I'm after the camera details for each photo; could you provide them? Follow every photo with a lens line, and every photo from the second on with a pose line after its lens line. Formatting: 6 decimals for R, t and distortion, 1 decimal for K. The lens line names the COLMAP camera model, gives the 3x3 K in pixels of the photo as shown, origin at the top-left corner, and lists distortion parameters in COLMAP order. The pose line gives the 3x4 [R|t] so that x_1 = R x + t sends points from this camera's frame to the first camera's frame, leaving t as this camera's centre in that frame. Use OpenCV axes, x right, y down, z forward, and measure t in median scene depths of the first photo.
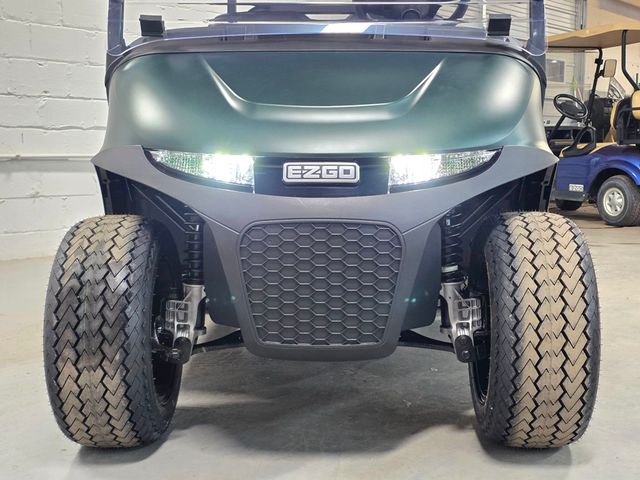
lens RADIAL K [[944.4, 0, 320.0], [0, 944.4, 240.0], [0, 0, 1]] dist [0.093891, -0.071532]
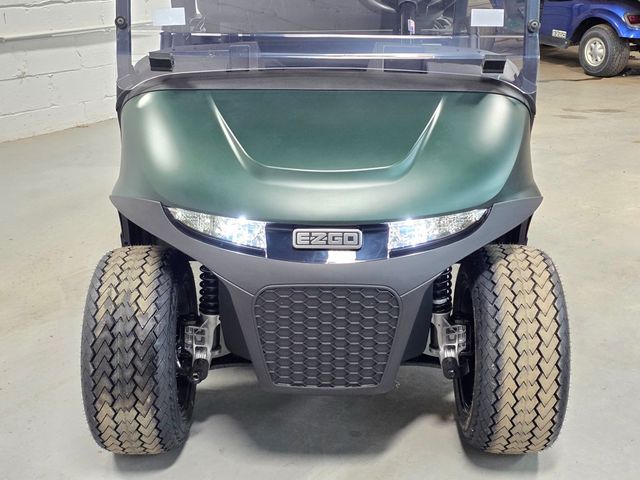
lens RADIAL K [[944.4, 0, 320.0], [0, 944.4, 240.0], [0, 0, 1]] dist [0.093891, -0.071532]
pose [[0.999622, -0.002541, 0.027362, -0.035305], [-0.004080, 0.970952, 0.239241, -0.313052], [-0.027175, -0.239262, 0.970575, -0.062790]]
